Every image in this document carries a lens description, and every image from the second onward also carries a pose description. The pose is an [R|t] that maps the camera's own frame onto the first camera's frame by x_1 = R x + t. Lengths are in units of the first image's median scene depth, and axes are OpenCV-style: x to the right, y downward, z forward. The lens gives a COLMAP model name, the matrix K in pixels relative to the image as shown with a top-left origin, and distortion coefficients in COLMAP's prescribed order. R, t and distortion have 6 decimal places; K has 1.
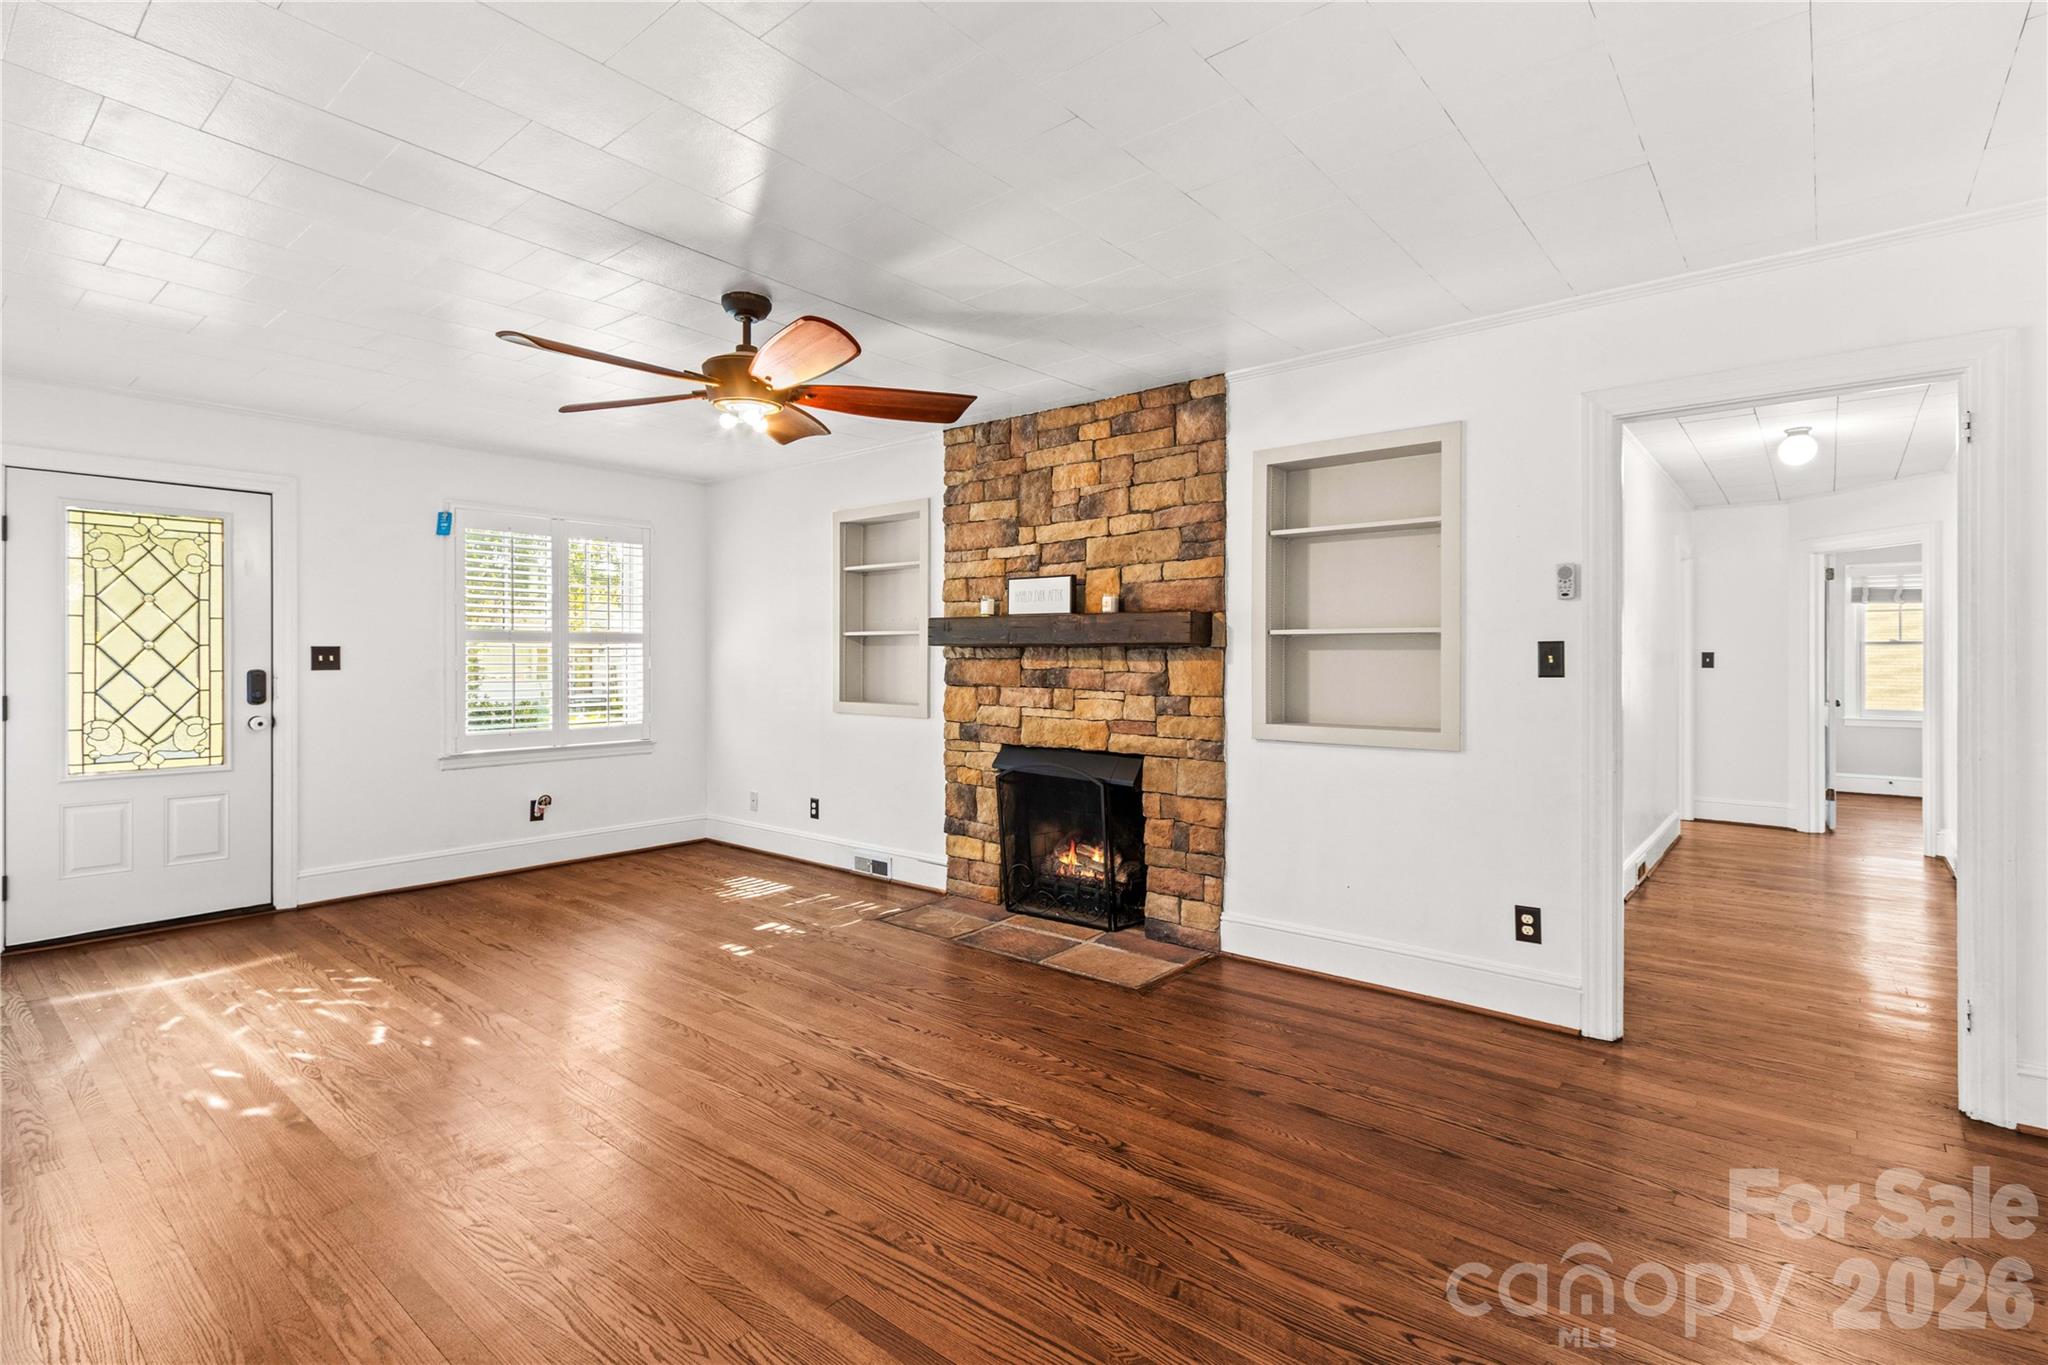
lens RADIAL K [[960.9, 0, 1023.4], [0, 960.9, 677.1], [0, 0, 1]] dist [0.010368, -0.001968]
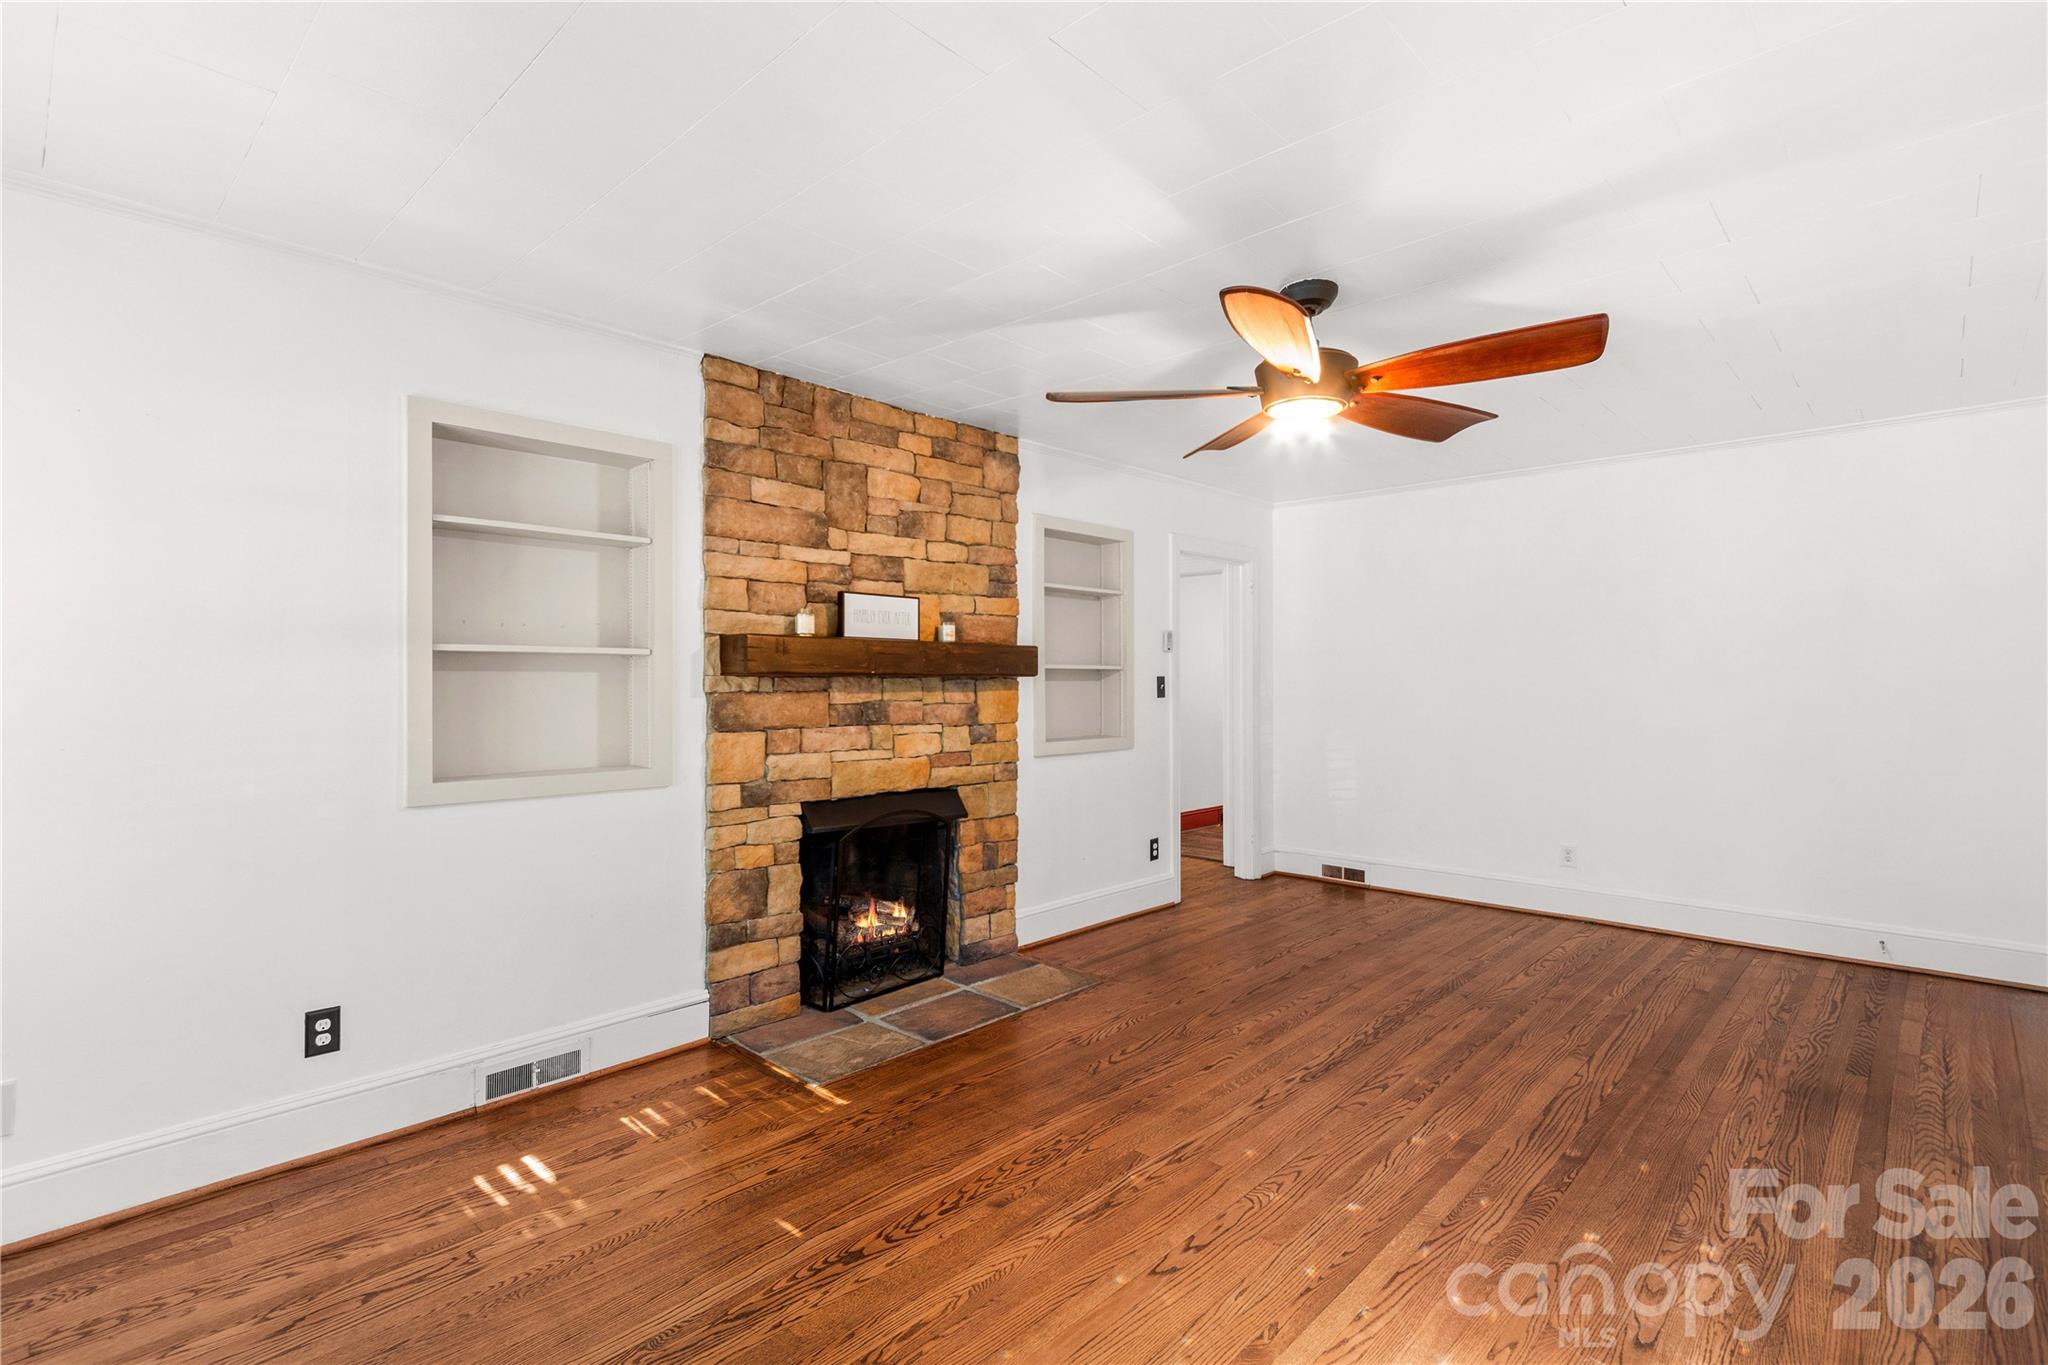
lens RADIAL K [[960.9, 0, 976.5], [0, 960.9, 688.6], [0, 0, 1]] dist [0.010368, -0.001968]
pose [[0.091024, -0.010740, 0.995791, -0.825482], [0.022454, 0.999710, 0.008730, -0.026865], [-0.995595, 0.021565, 0.091239, 0.842624]]
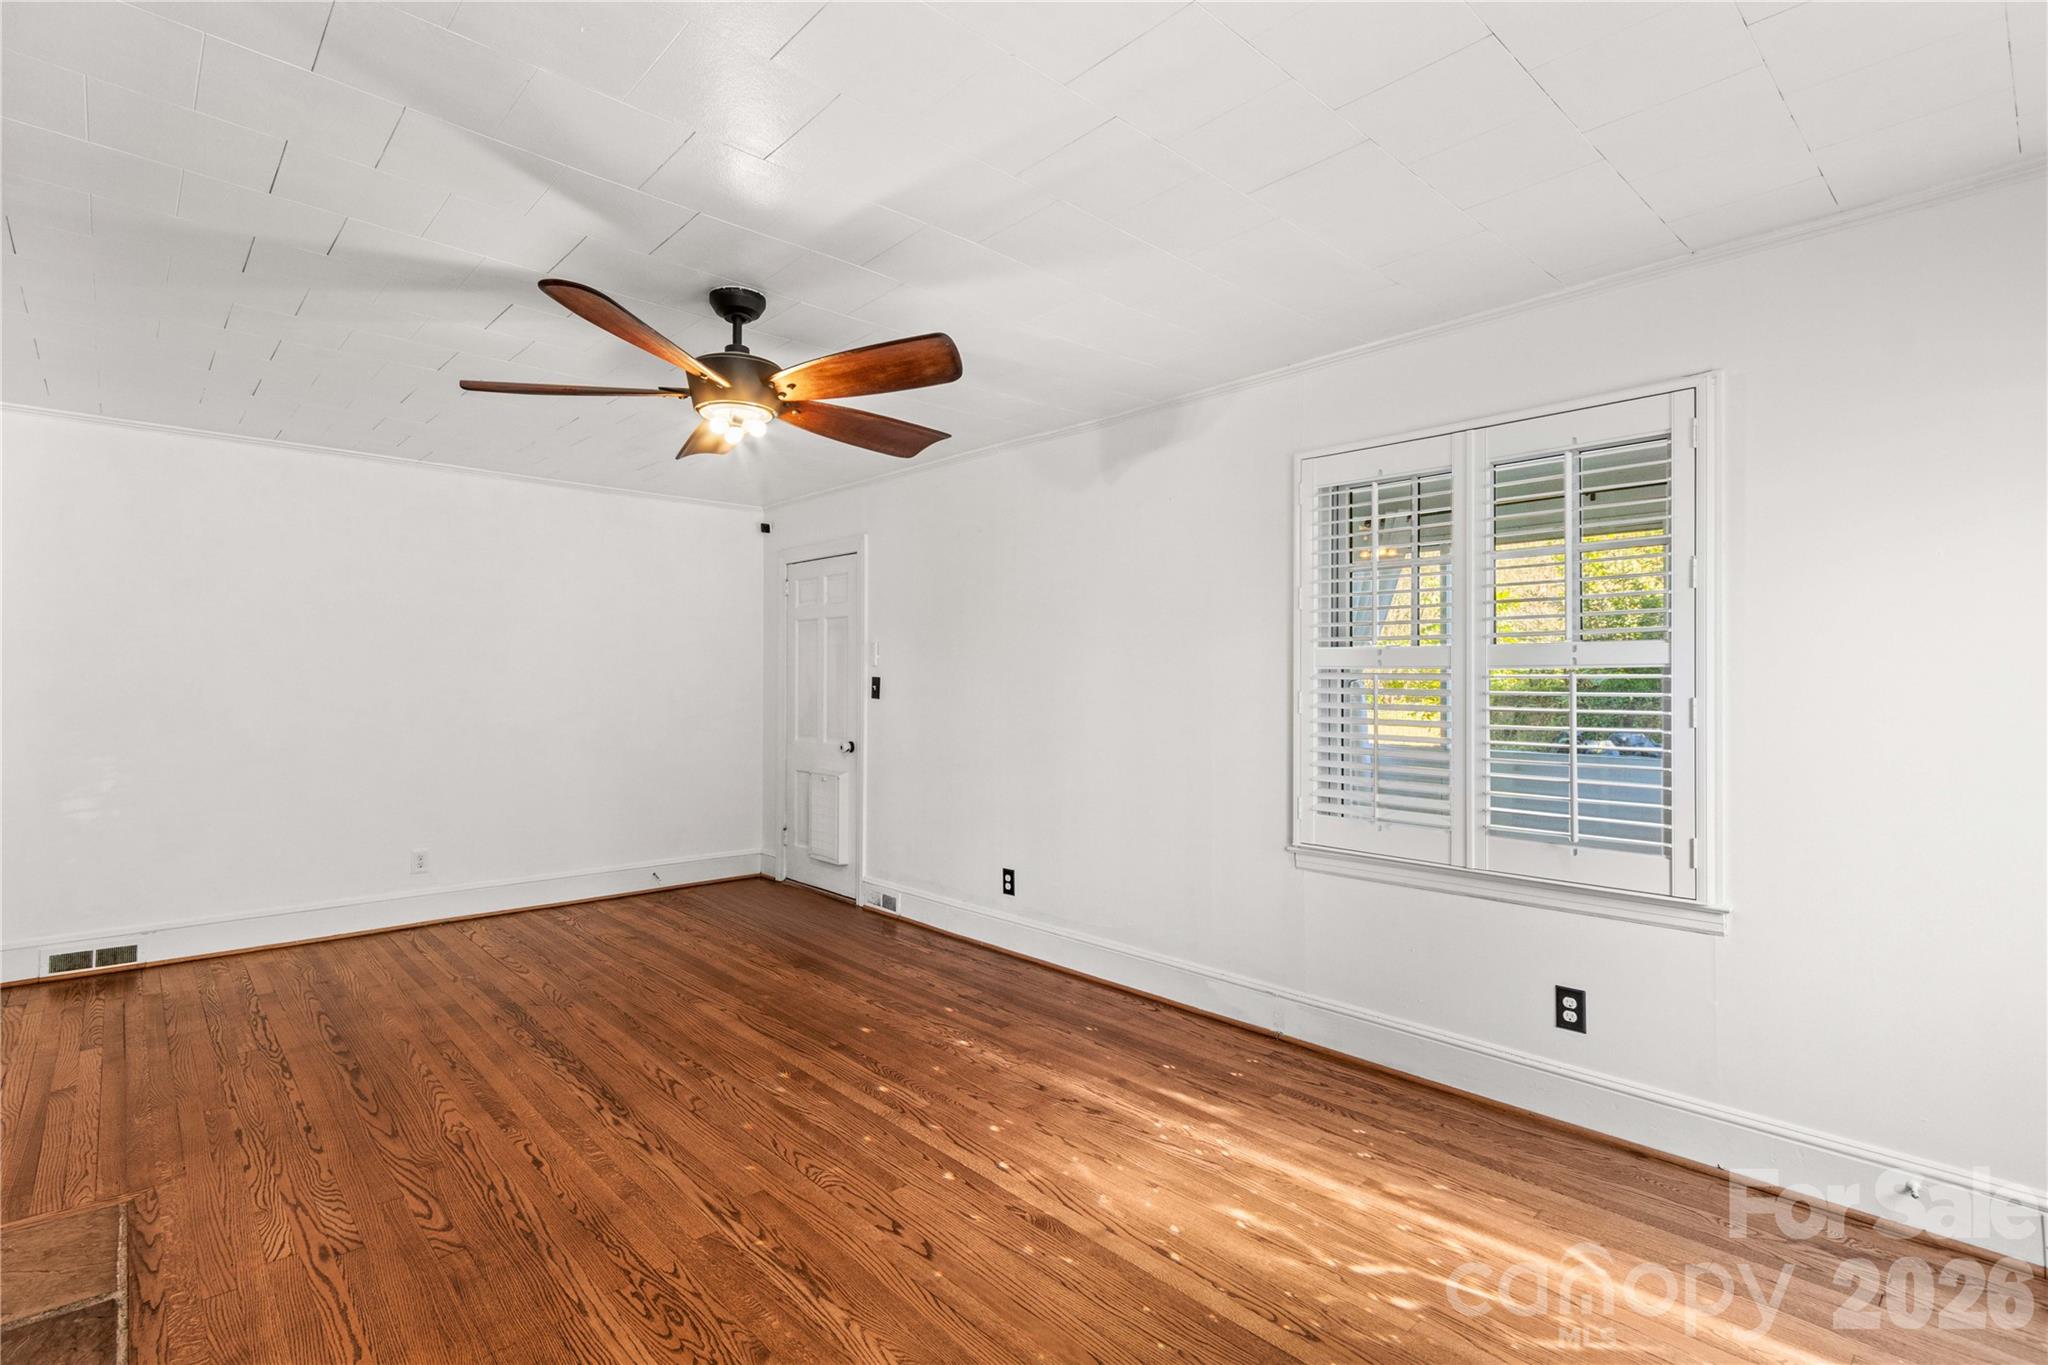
lens RADIAL K [[960.9, 0, 1029.9], [0, 960.9, 680.8], [0, 0, 1]] dist [0.010368, -0.001968]
pose [[-0.992583, -0.005313, 0.121454, -0.460911], [-0.003423, 0.999870, 0.015764, -0.033244], [-0.121522, 0.015232, -0.992472, 1.275639]]
